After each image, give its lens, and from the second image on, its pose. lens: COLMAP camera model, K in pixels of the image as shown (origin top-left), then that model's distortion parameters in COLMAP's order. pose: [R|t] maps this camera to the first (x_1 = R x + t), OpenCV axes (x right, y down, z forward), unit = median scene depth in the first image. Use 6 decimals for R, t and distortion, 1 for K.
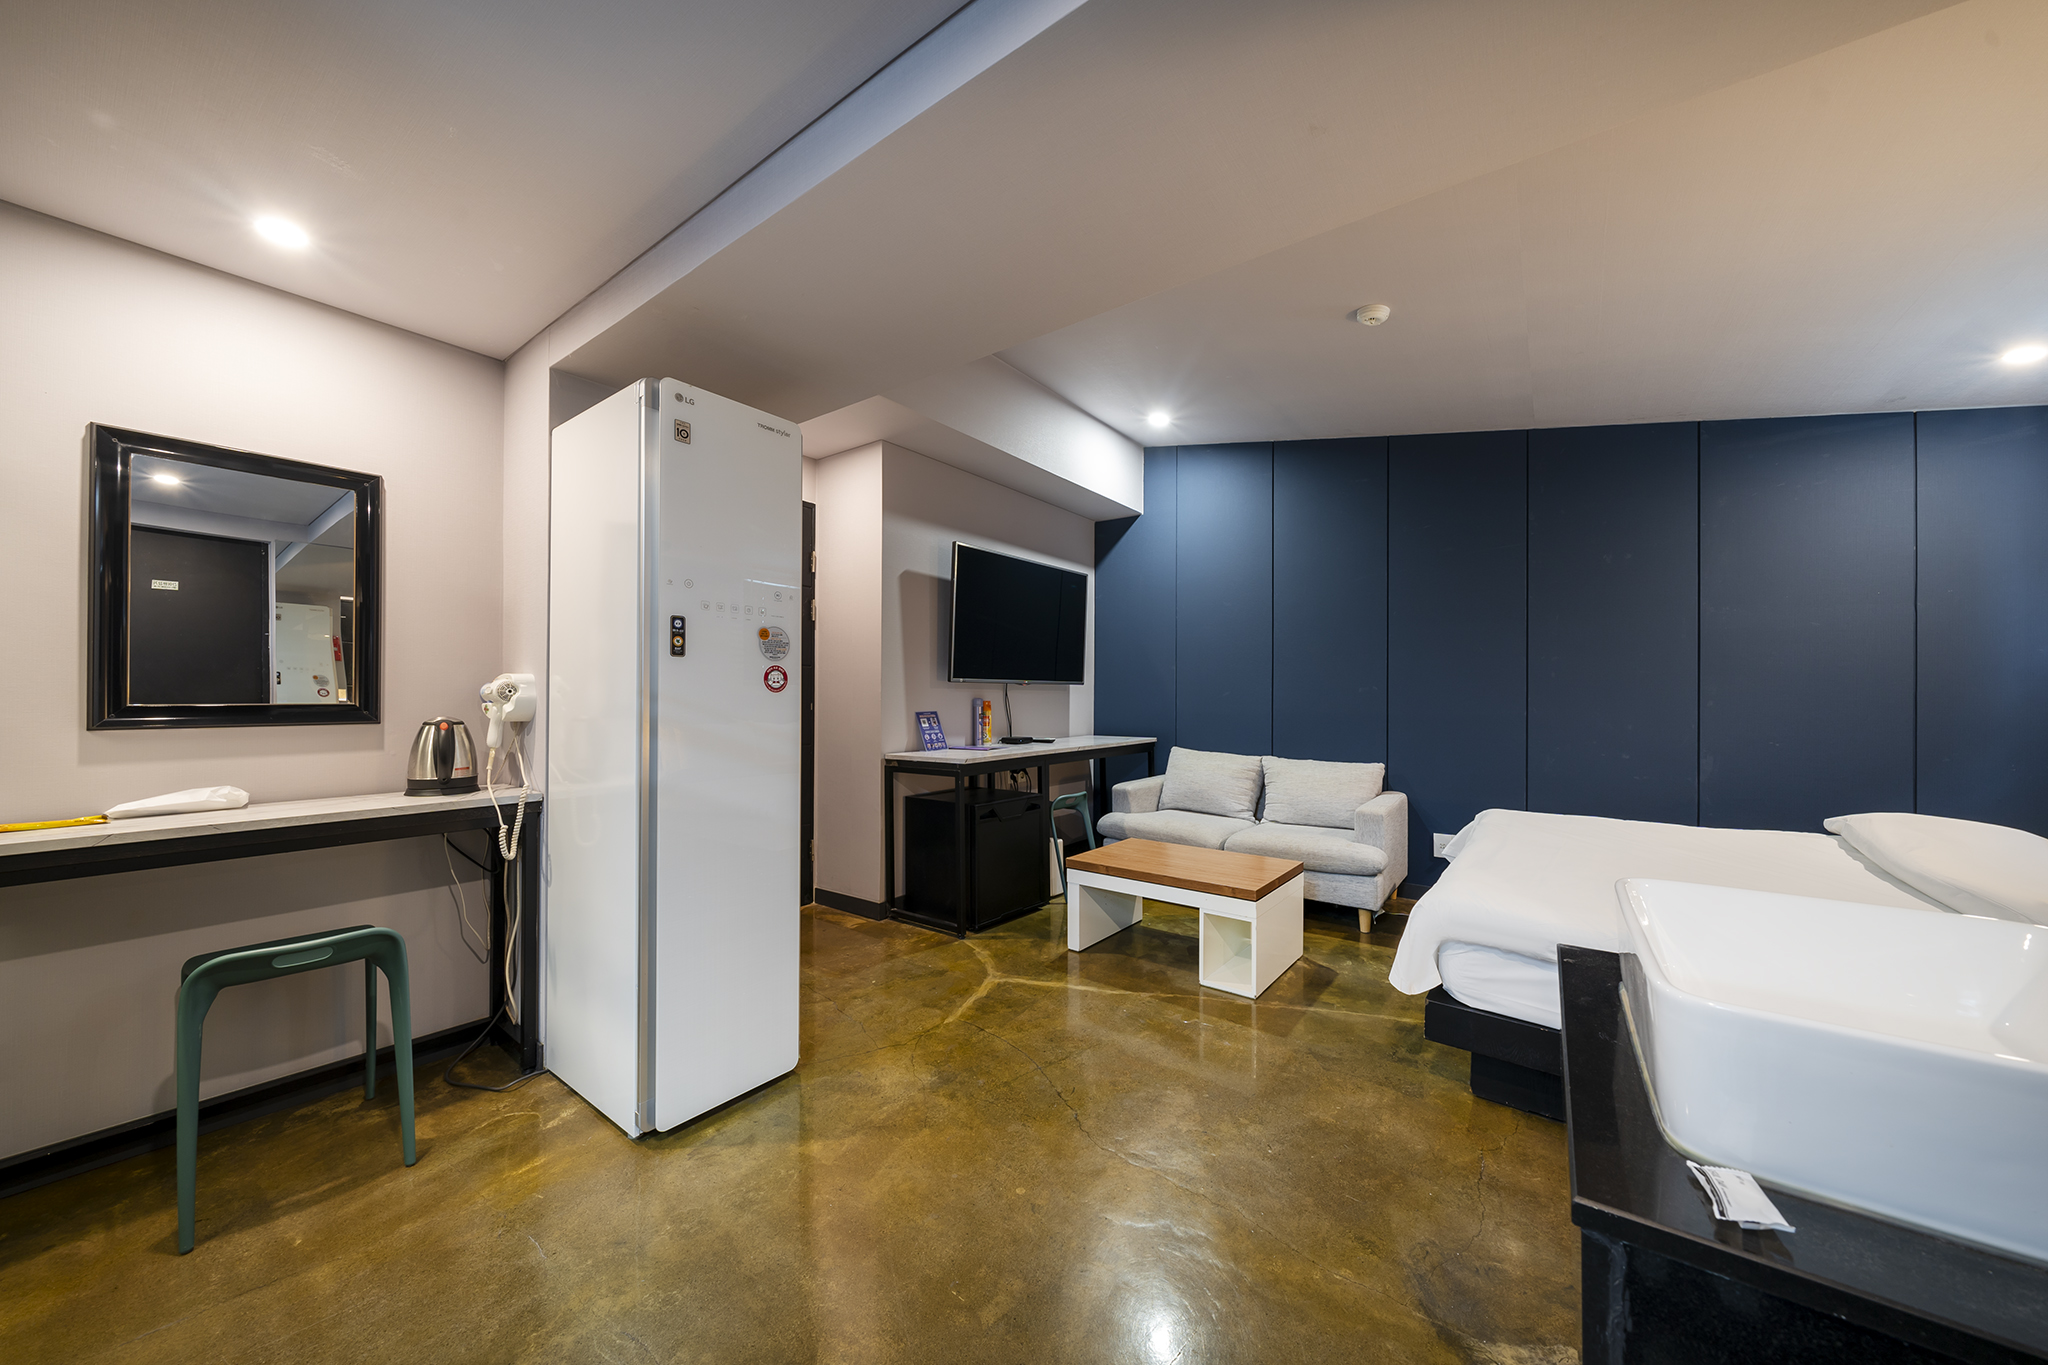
lens RADIAL K [[700.6, 0, 1022.5], [0, 700.6, 687.7], [0, 0, 1]] dist [-0.009358, 0.000042]
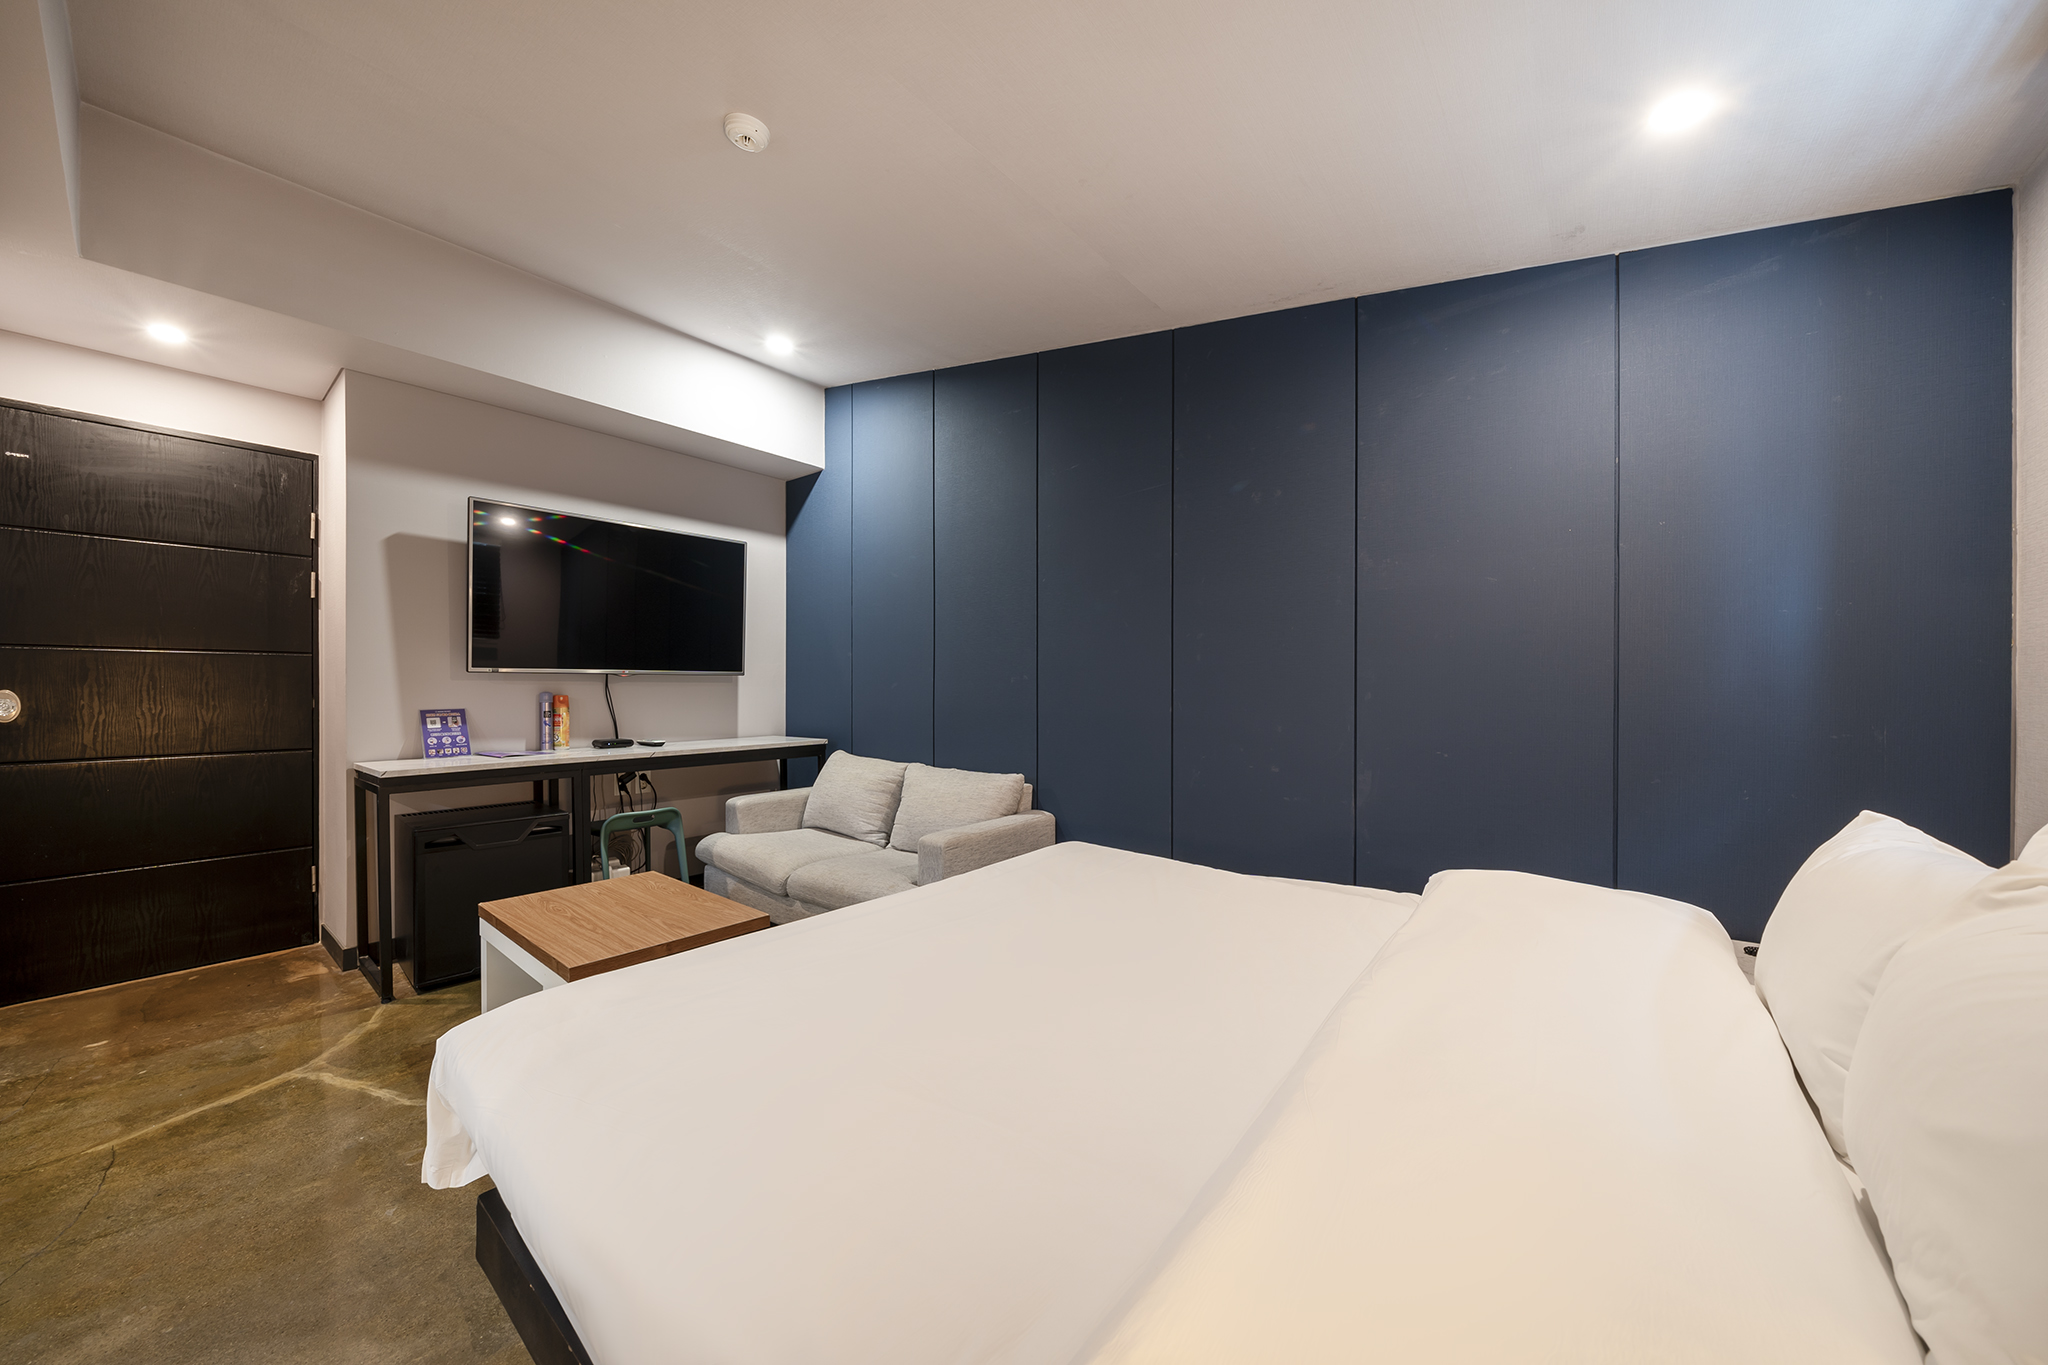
lens RADIAL K [[701.9, 0, 1024.0], [0, 701.9, 682.5], [0, 0, 1]] dist [-0.007840, 0.000084]
pose [[0.998809, -0.005006, -0.048537, 0.579396], [0.005132, 0.999984, 0.002478, 0.004899], [0.048524, -0.002724, 0.998818, 0.232498]]
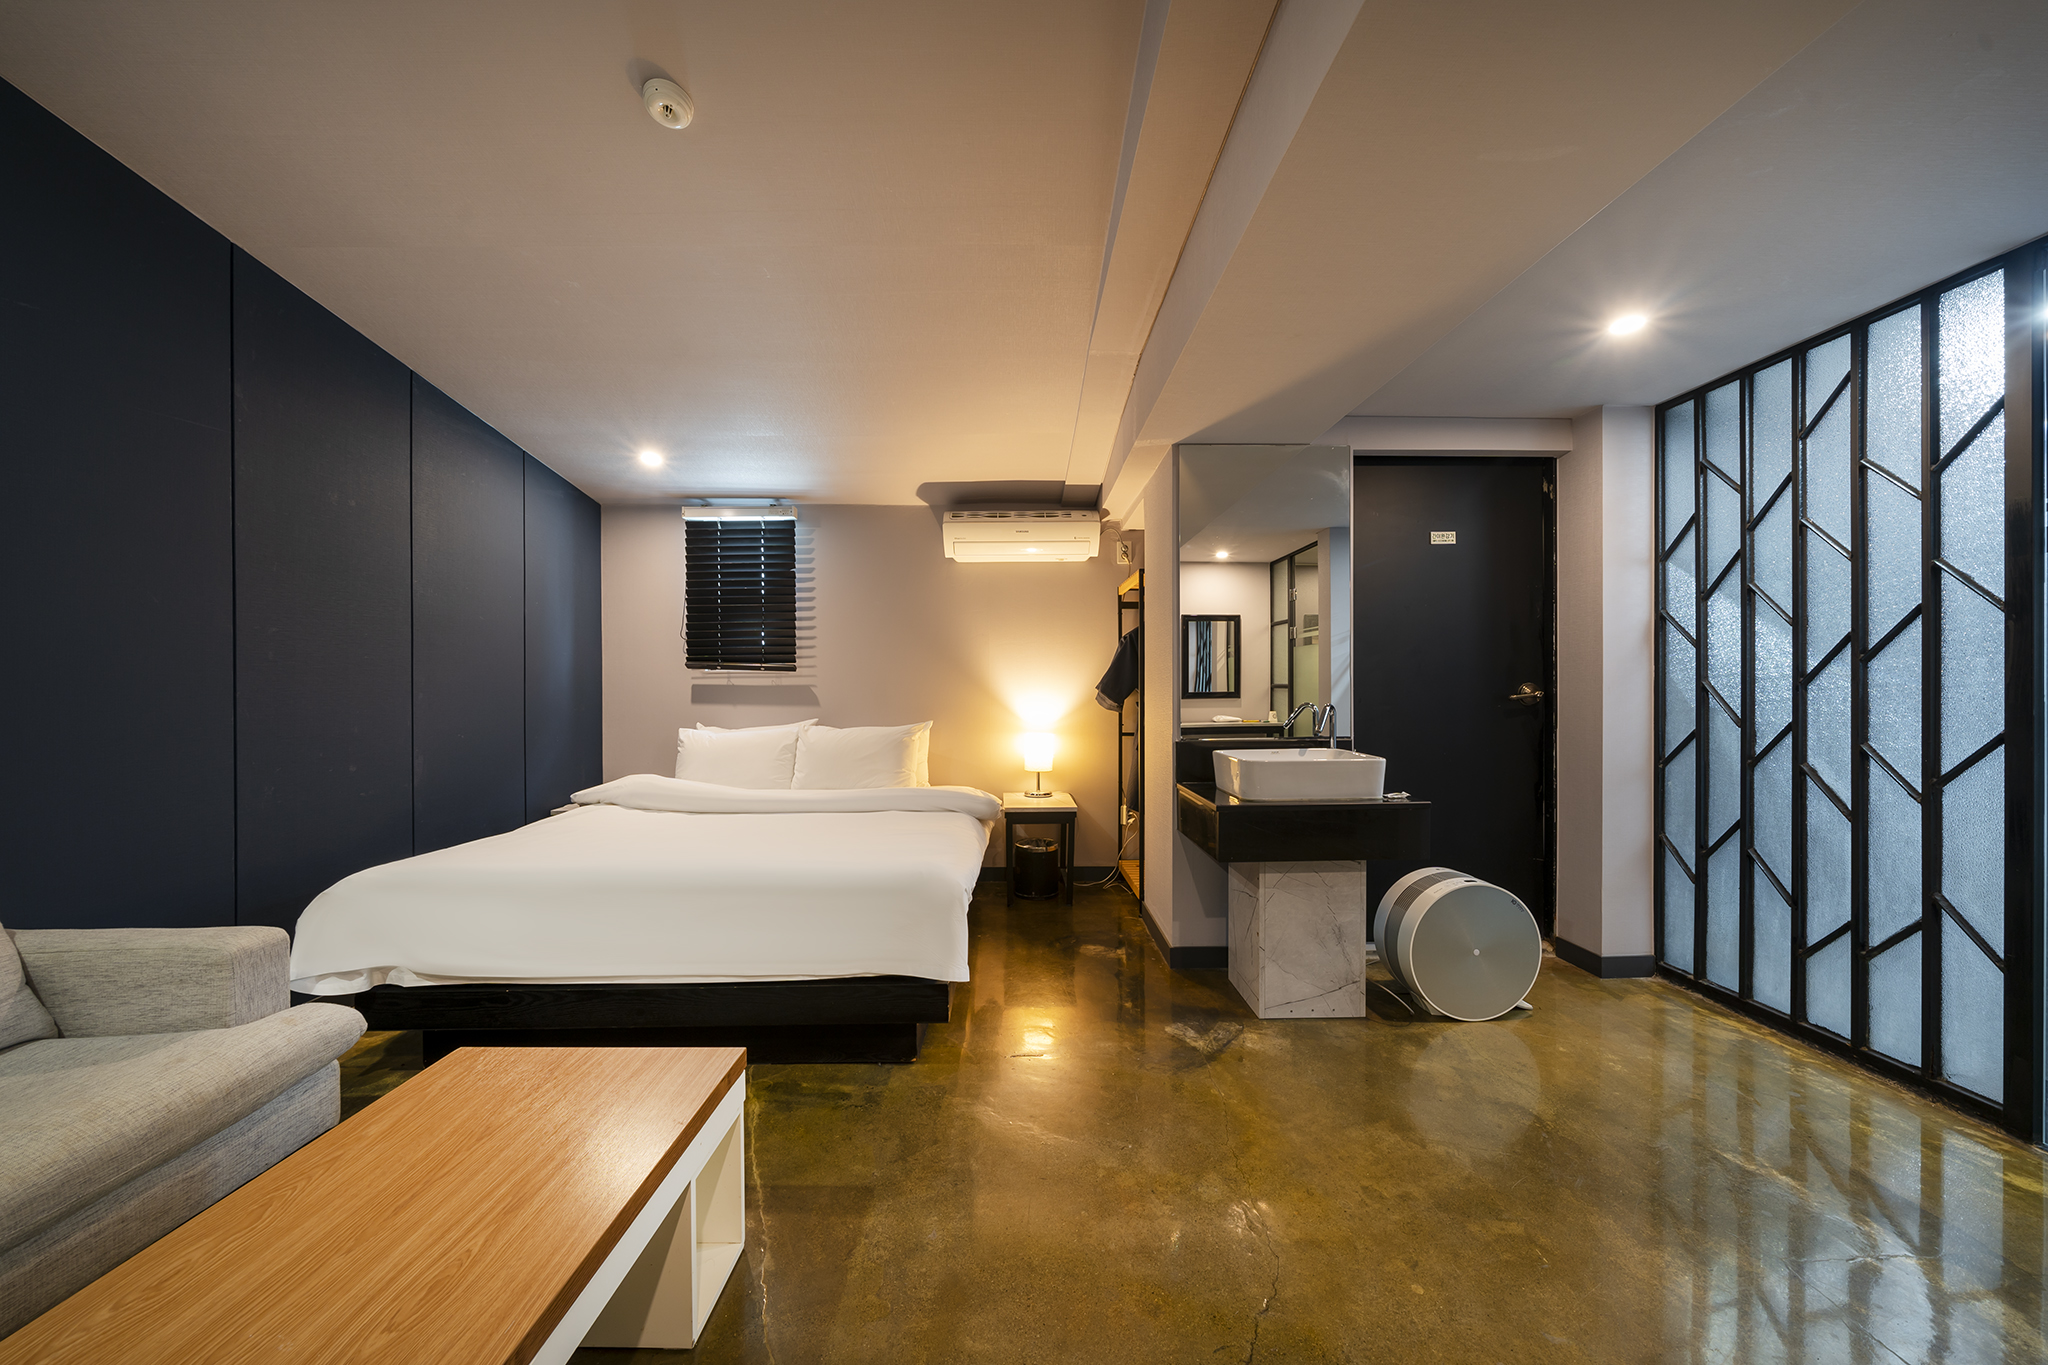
lens RADIAL K [[700.6, 0, 1022.5], [0, 700.6, 687.7], [0, 0, 1]] dist [-0.009358, 0.000042]
pose [[-0.606958, -0.008441, 0.794689, -0.155774], [-0.004845, 0.999964, 0.006920, 0.002249], [-0.794719, 0.000350, -0.606977, 0.796714]]
